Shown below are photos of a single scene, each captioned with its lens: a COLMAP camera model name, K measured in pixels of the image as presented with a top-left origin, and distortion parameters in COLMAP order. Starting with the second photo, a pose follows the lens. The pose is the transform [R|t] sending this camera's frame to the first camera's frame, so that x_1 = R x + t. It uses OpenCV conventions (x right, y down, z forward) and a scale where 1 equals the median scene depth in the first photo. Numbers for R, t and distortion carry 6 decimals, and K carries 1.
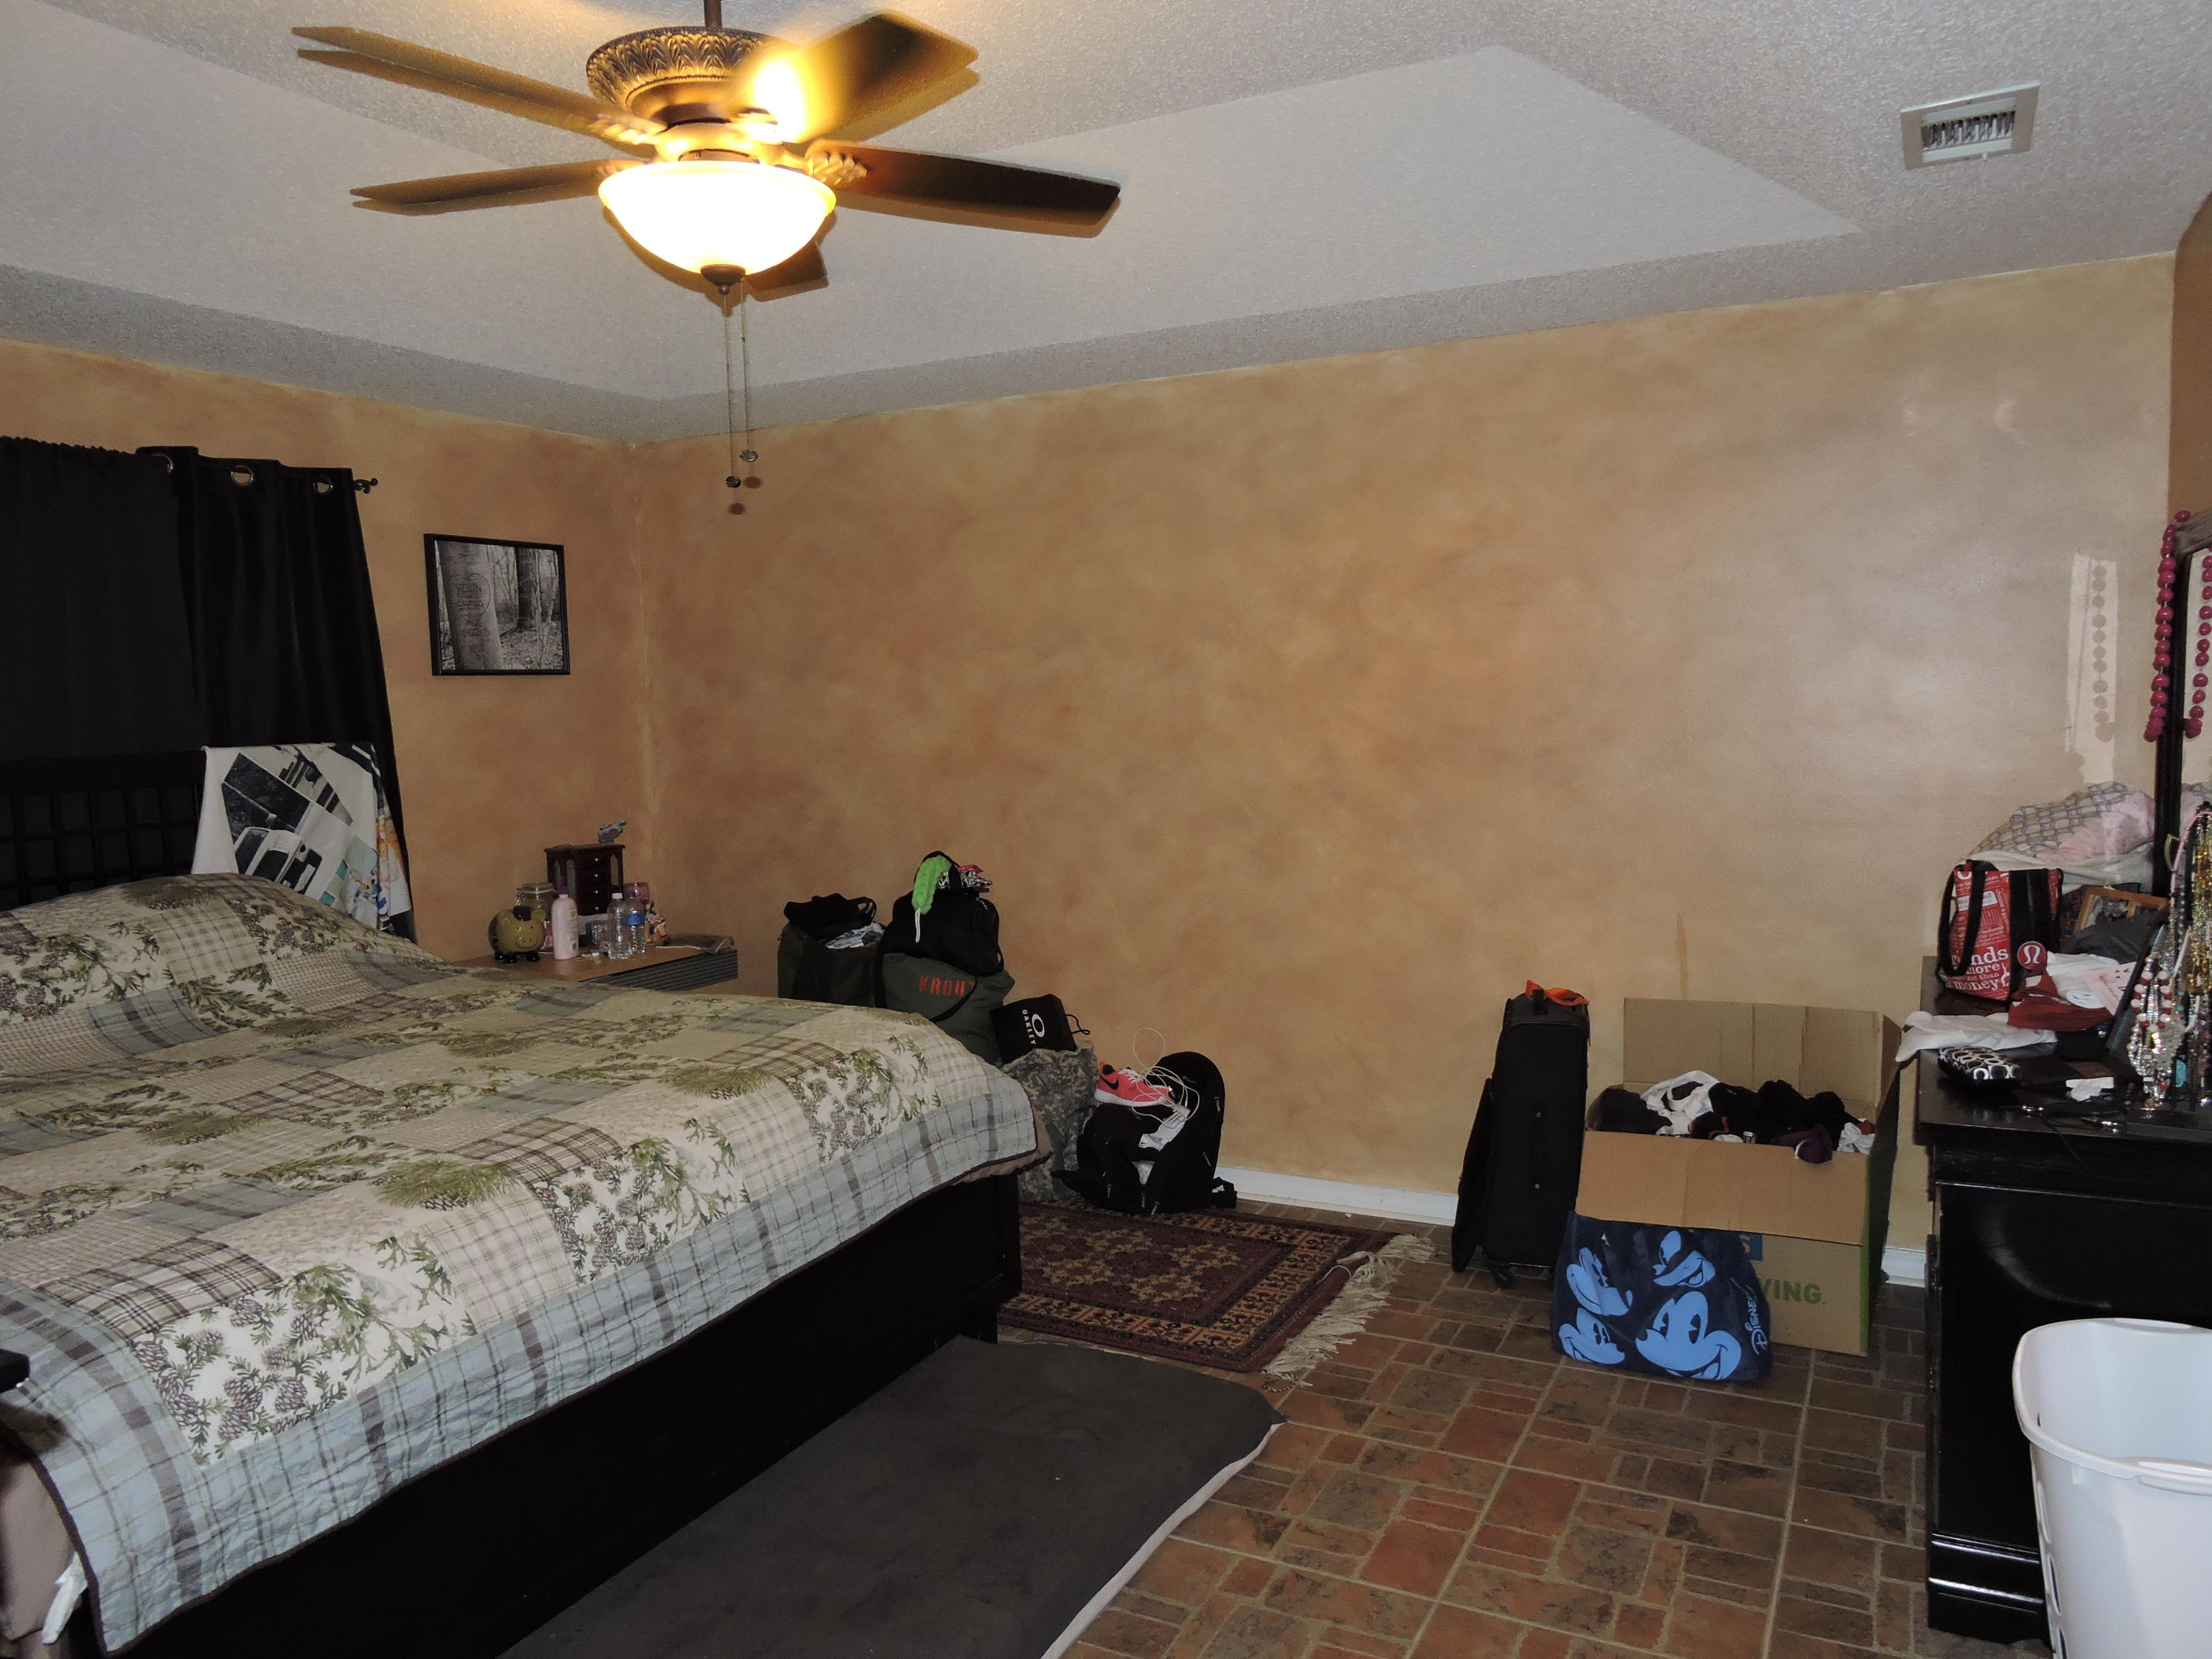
lens RADIAL K [[1589.0, 0, 1119.6], [0, 1589.0, 829.9], [0, 0, 1]] dist [-0.003325, -0.000794]
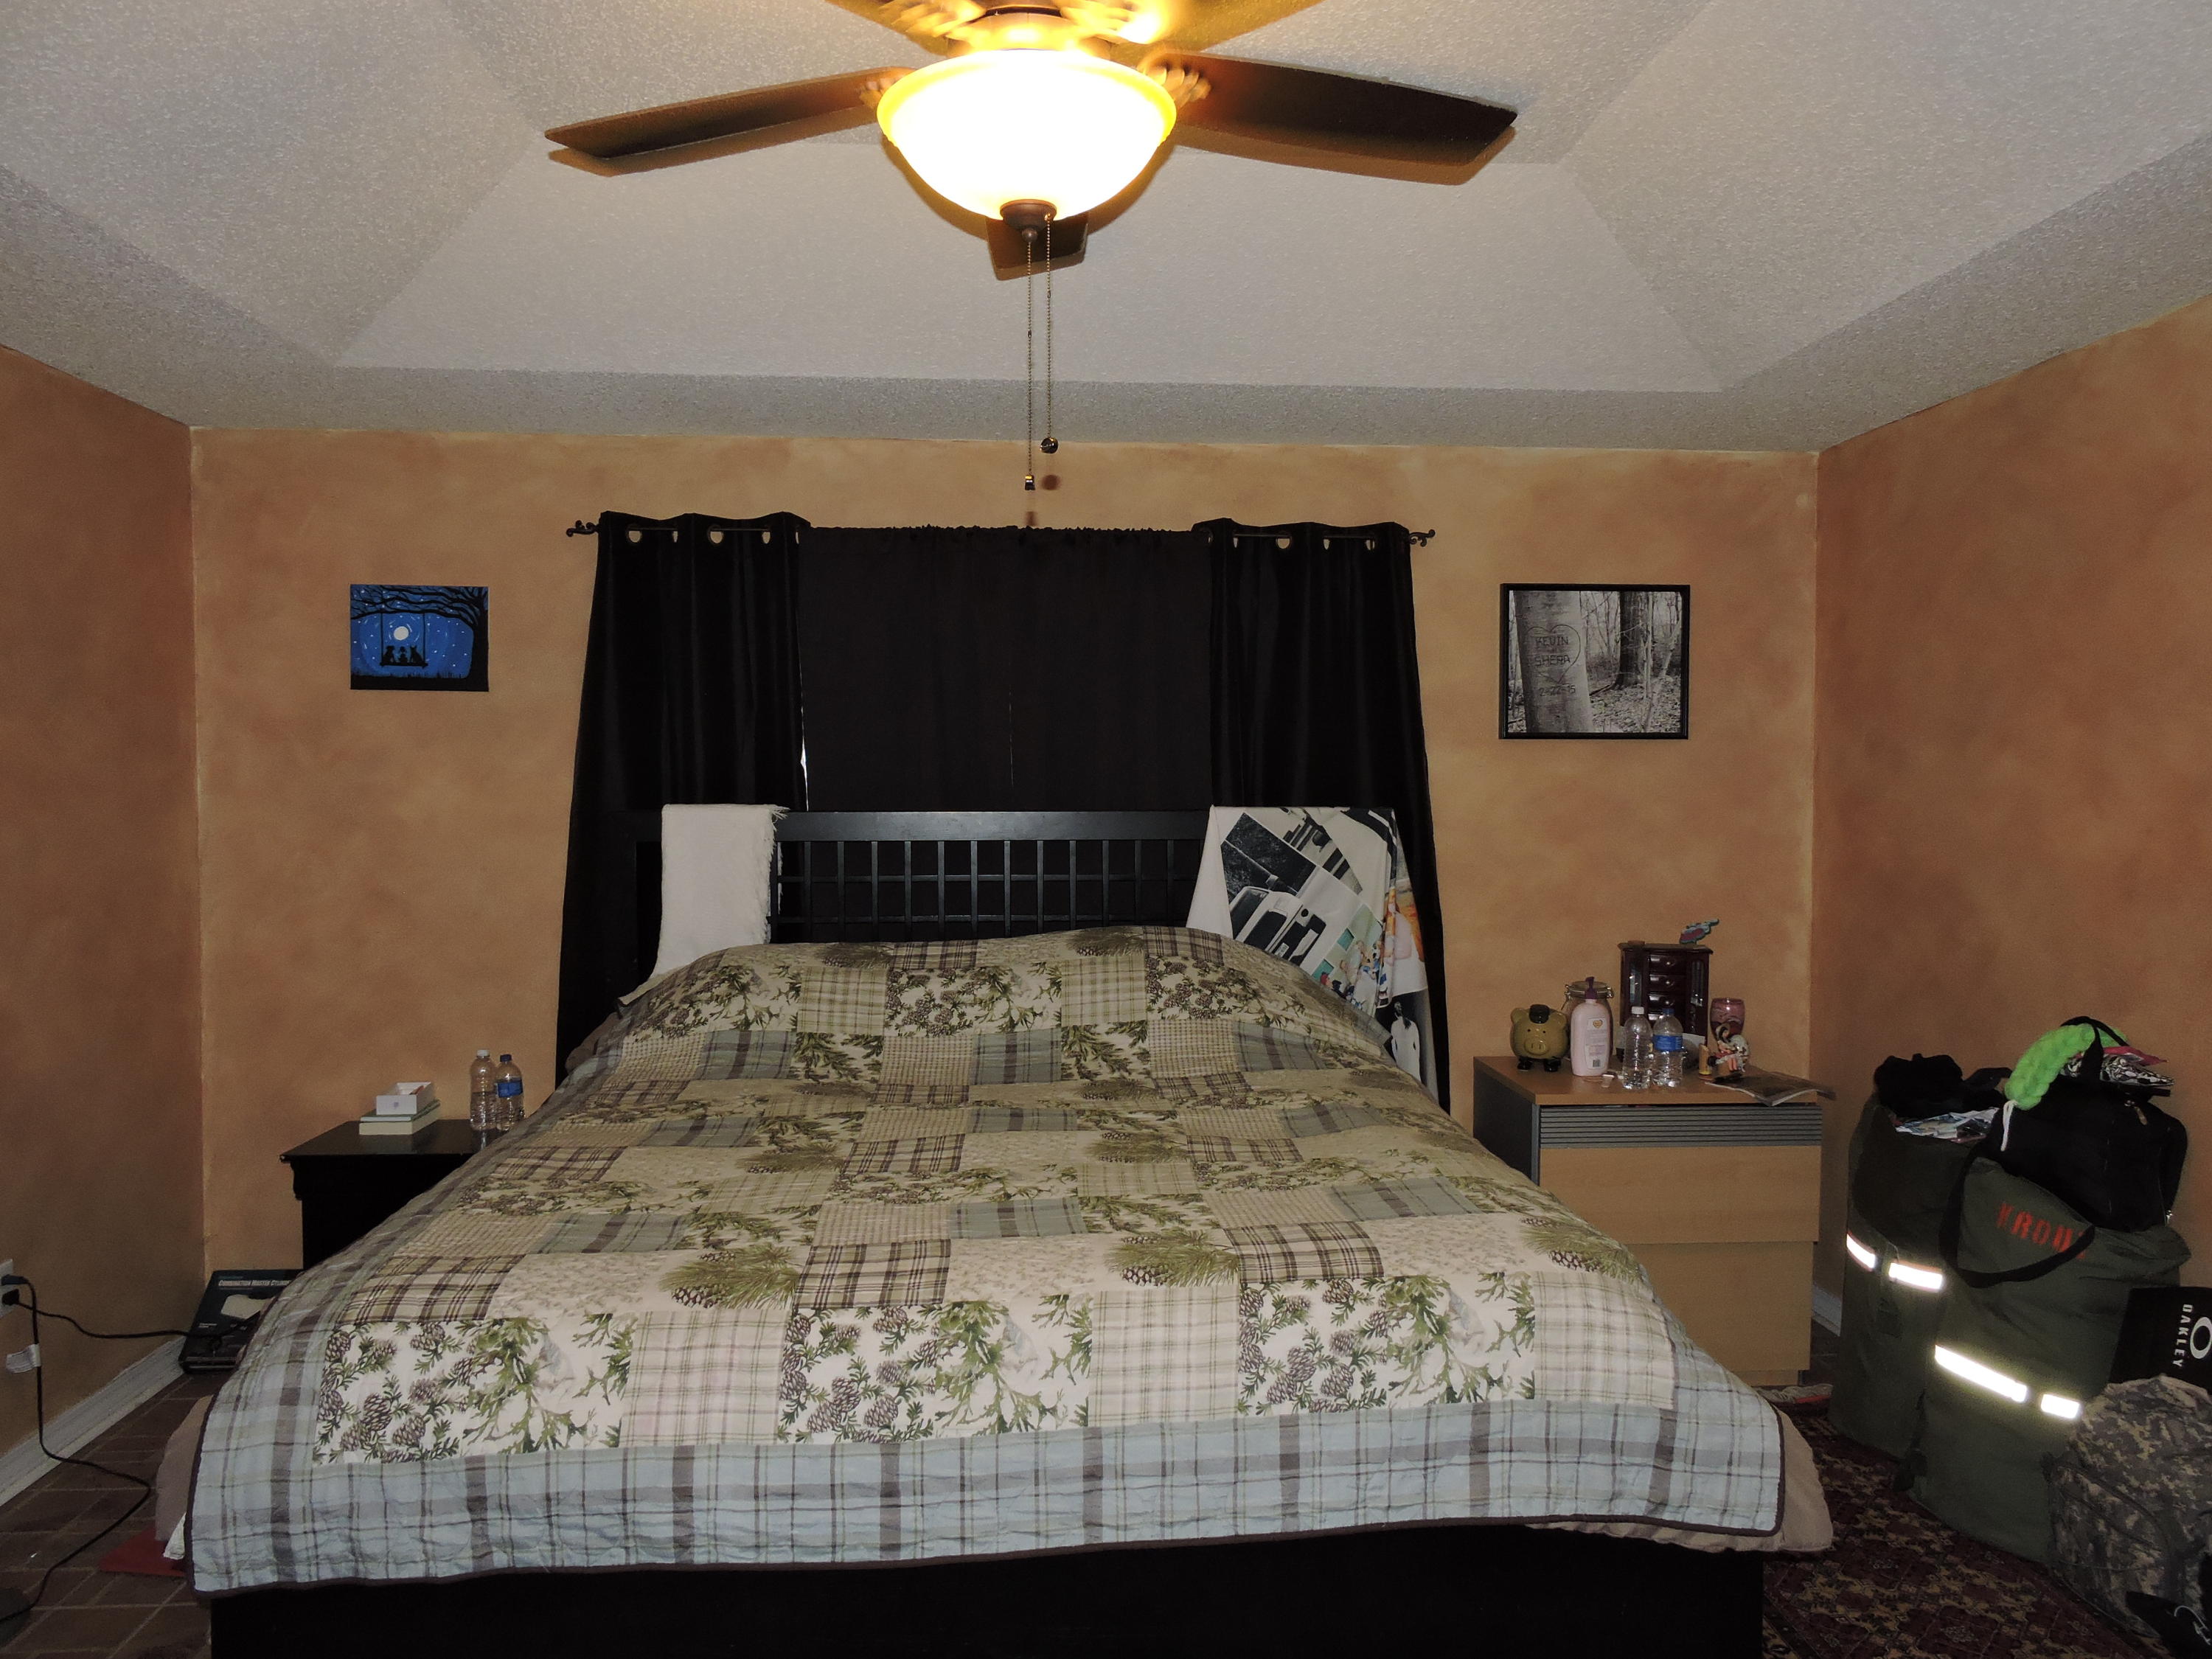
lens RADIAL K [[1589.0, 0, 1119.6], [0, 1589.0, 829.9], [0, 0, 1]] dist [-0.003325, -0.000794]
pose [[0.514043, 0.052897, -0.856132, 0.313442], [-0.089181, 0.995983, 0.007992, -0.043682], [0.853116, 0.072243, 0.516696, 0.458561]]
